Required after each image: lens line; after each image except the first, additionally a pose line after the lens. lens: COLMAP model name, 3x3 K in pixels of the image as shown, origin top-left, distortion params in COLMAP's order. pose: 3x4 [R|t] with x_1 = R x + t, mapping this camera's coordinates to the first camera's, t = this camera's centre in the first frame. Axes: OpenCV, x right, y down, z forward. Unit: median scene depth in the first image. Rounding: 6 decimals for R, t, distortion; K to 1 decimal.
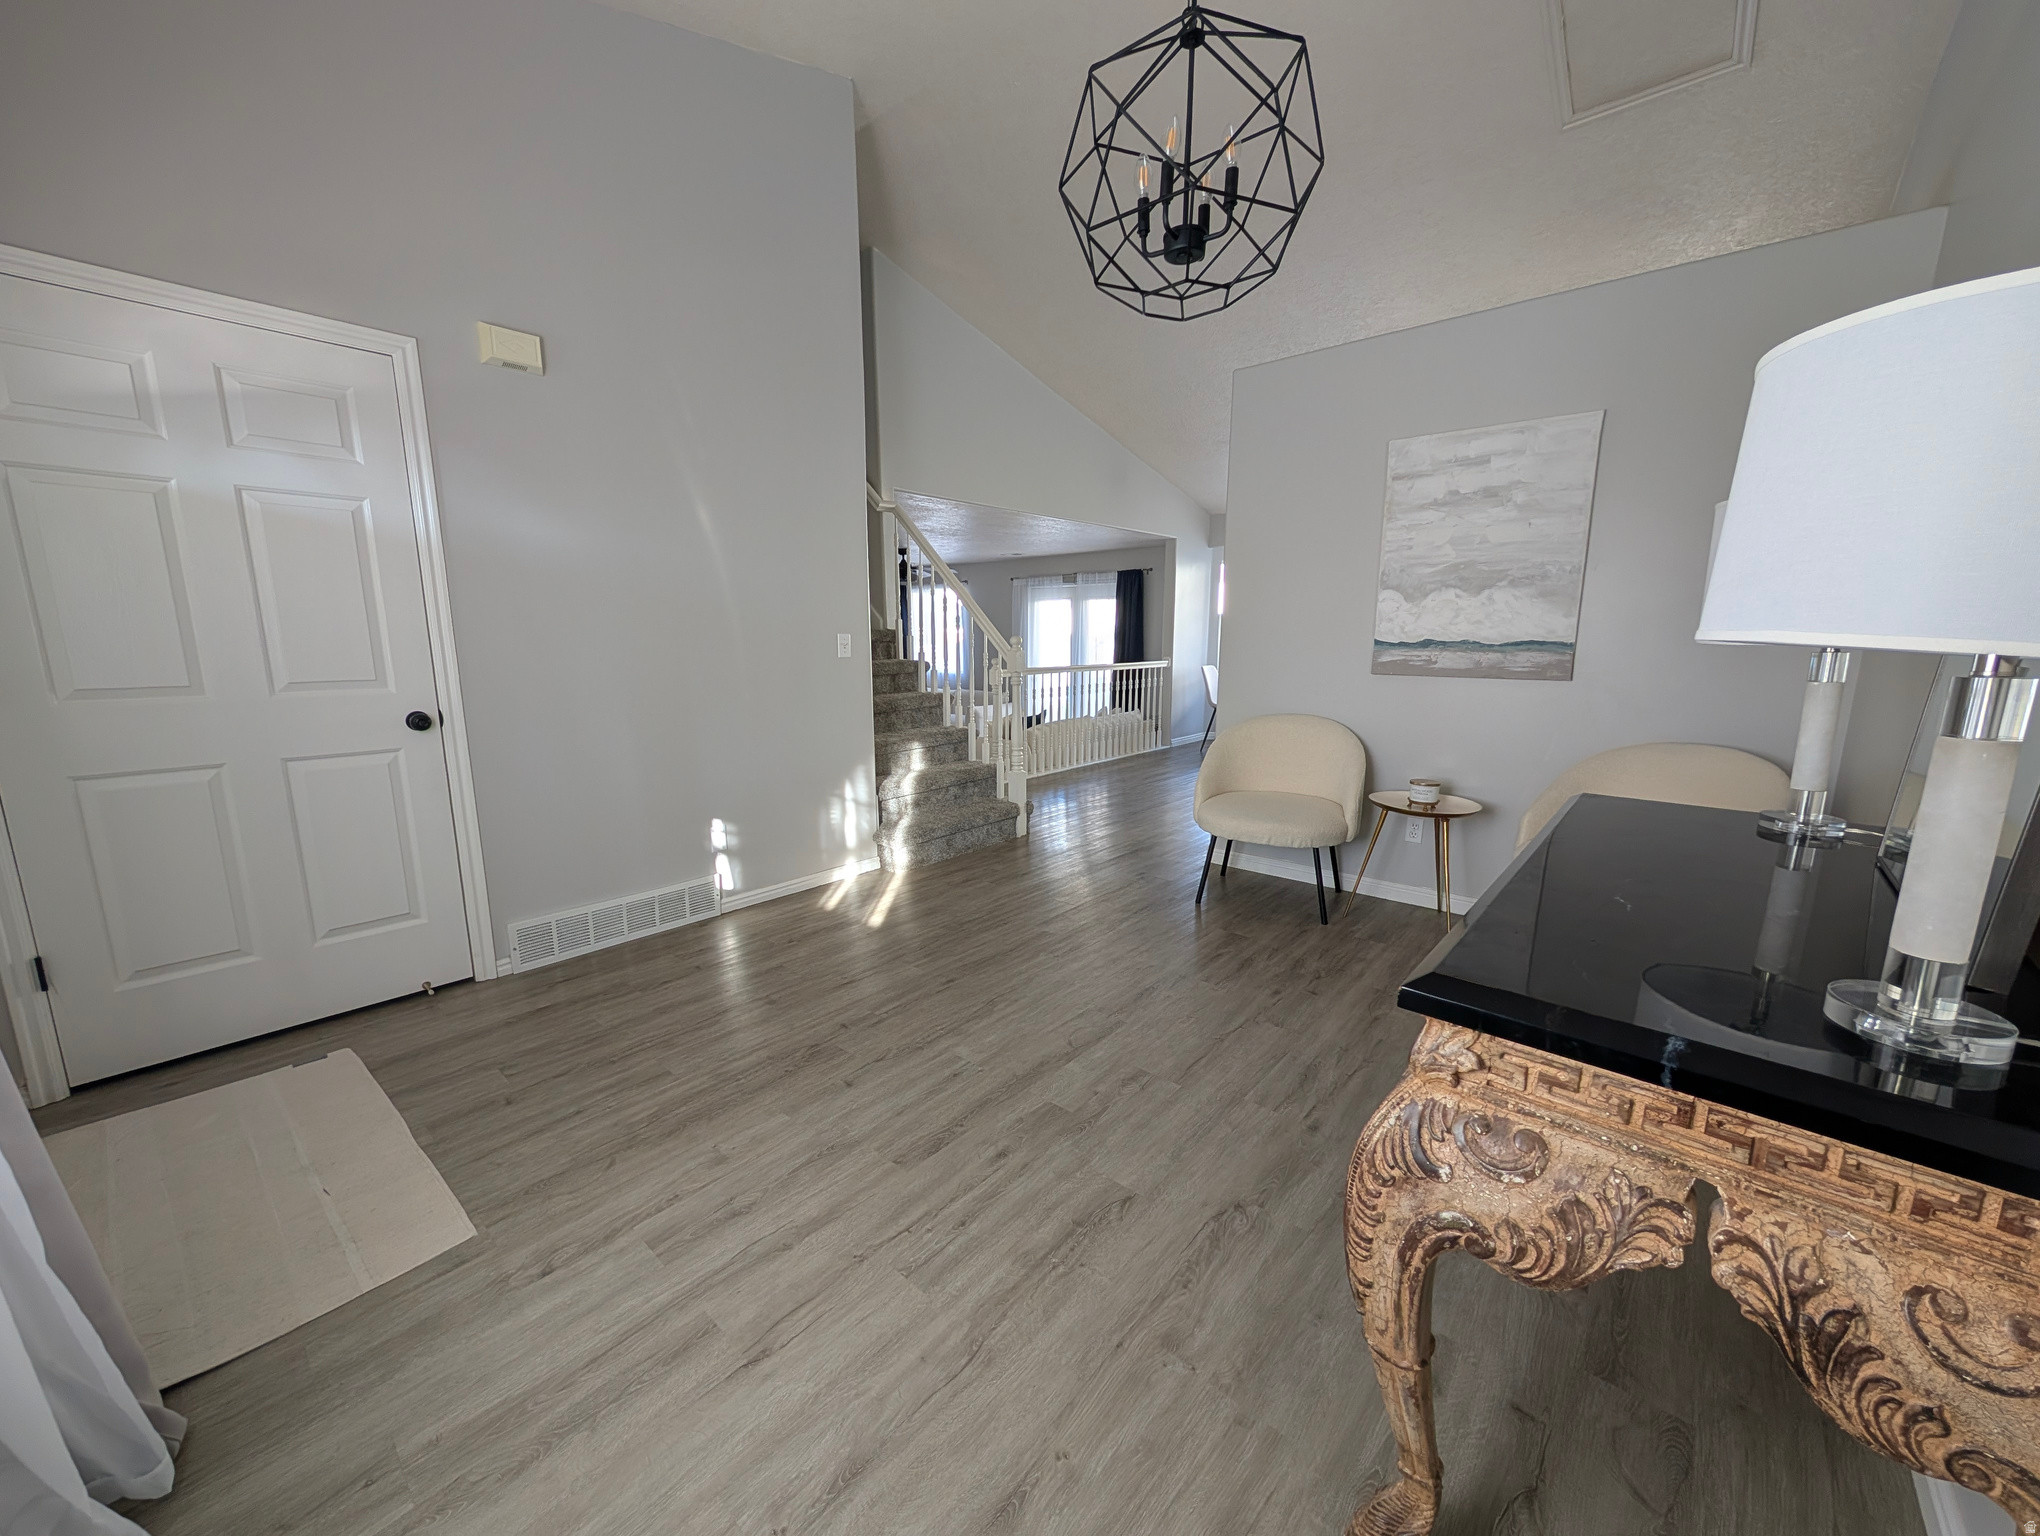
lens RADIAL K [[777.5, 0, 1022.6], [0, 777.5, 776.6], [0, 0, 1]] dist [0.001330, 0.000765]
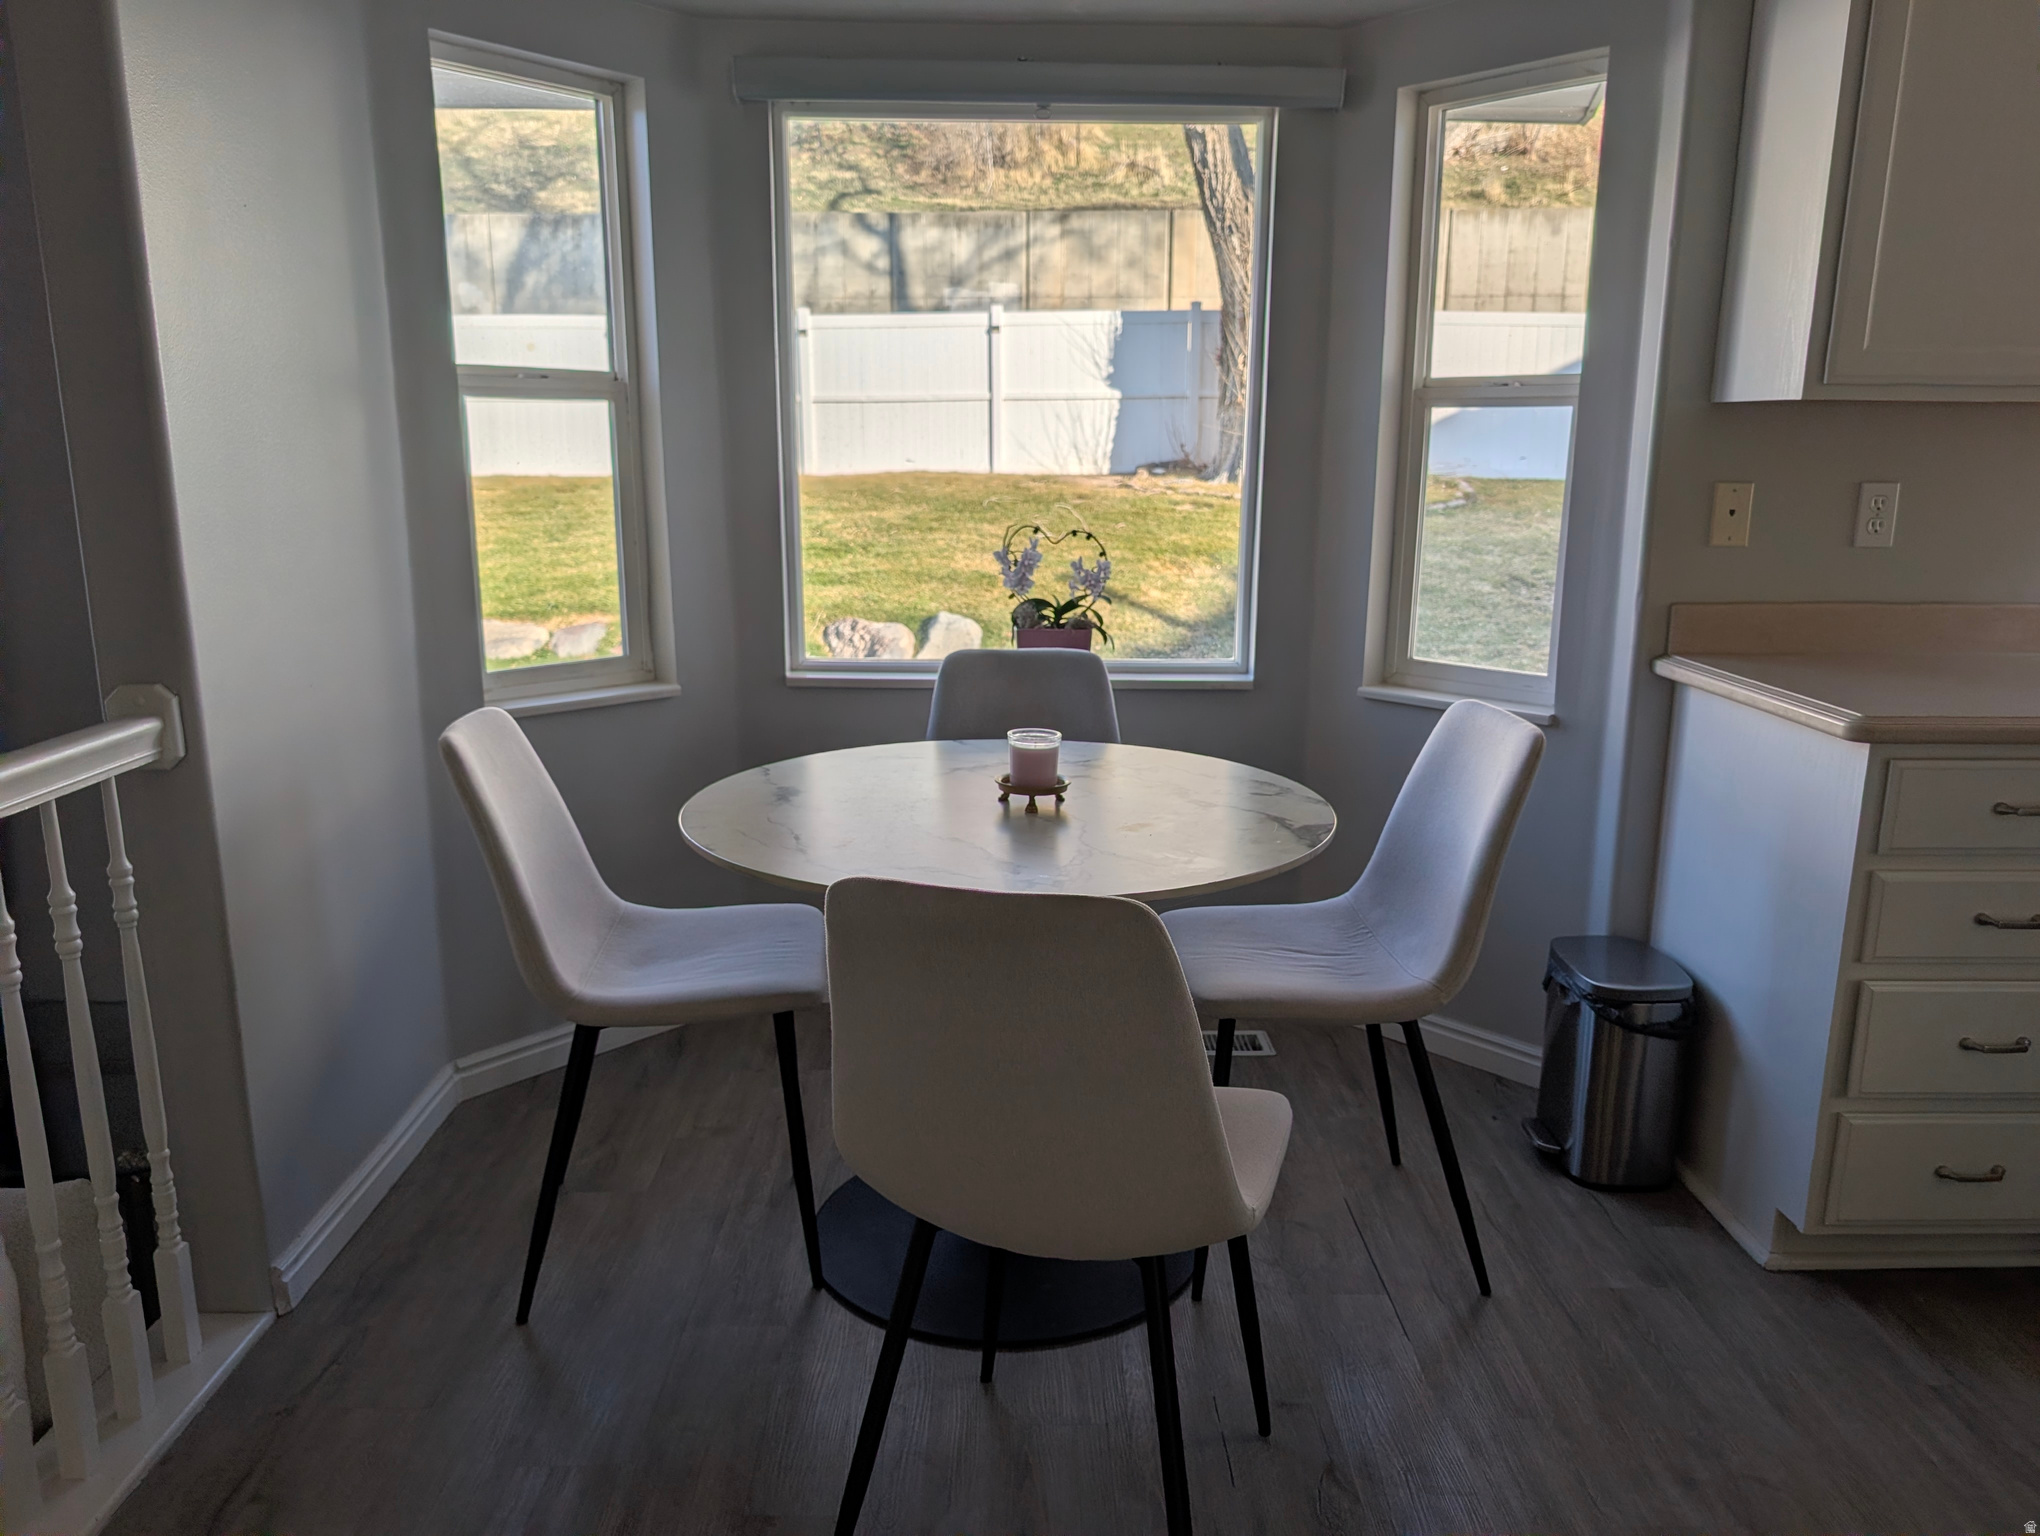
lens RADIAL K [[1467.3, 0, 1015.8], [0, 1467.3, 764.7], [0, 0, 1]] dist [0.029335, -0.023195]
pose [[0.757662, -0.143370, 0.636705, 0.137024], [0.118670, 0.989574, 0.081613, -0.144001], [-0.641768, 0.013722, 0.766776, 0.716435]]
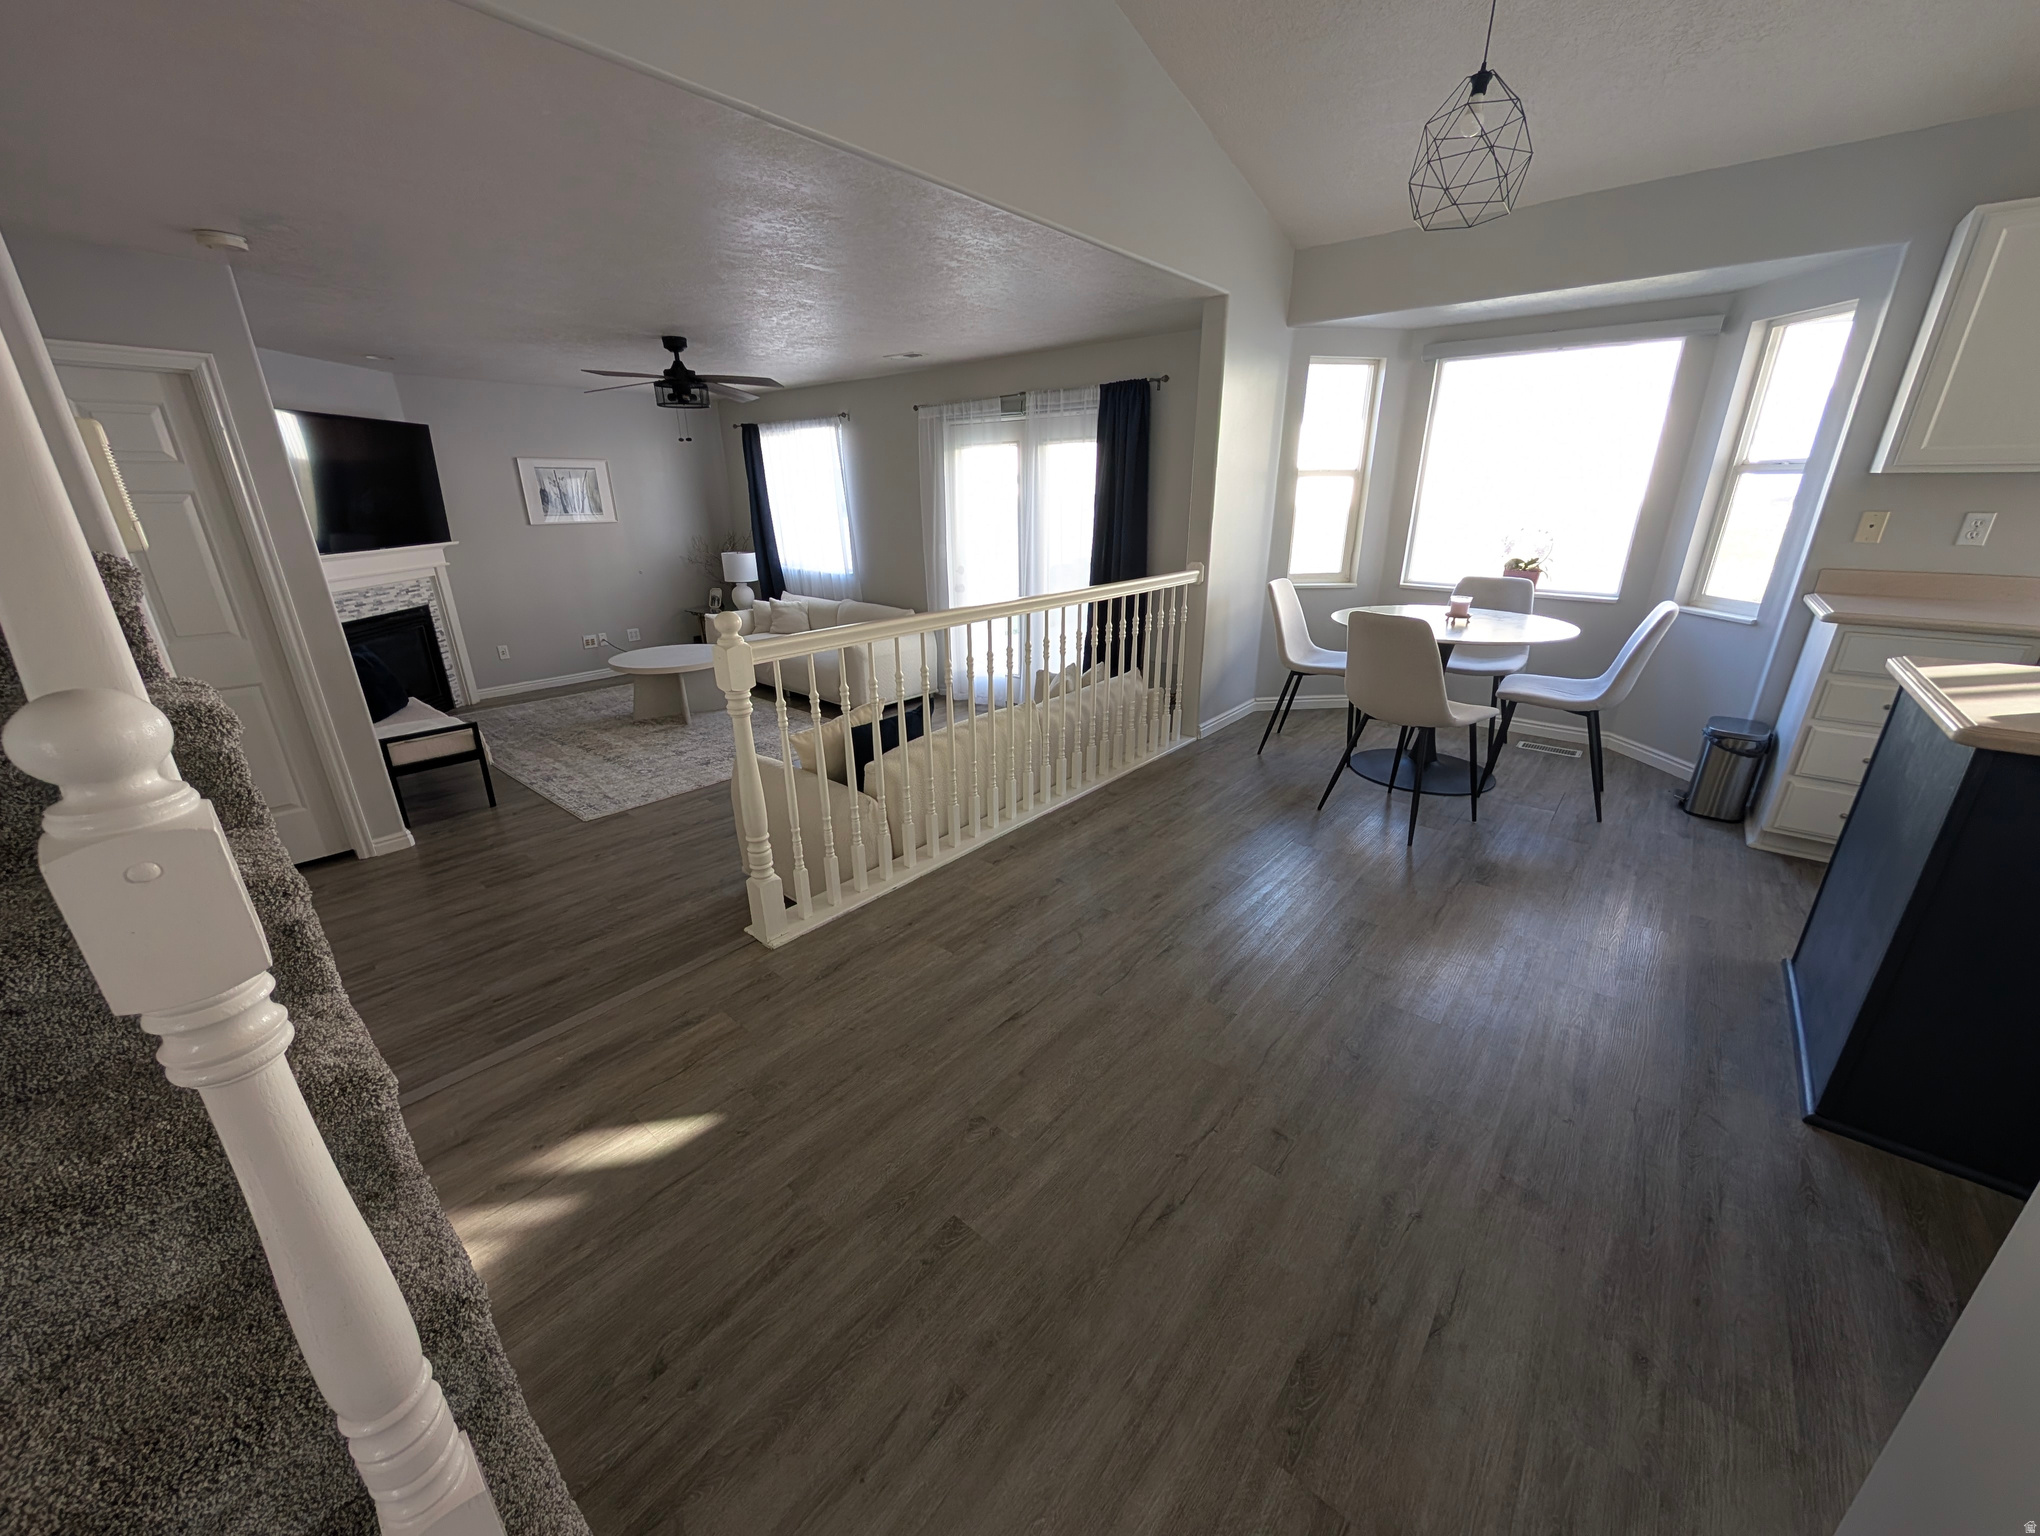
lens RADIAL K [[777.5, 0, 1019.3], [0, 777.5, 777.0], [0, 0, 1]] dist [0.001330, 0.000765]
pose [[0.999916, -0.012909, -0.001089, 0.070060], [0.012900, 0.984383, 0.175565, -0.107213], [-0.001195, -0.175565, 0.984467, 0.482208]]
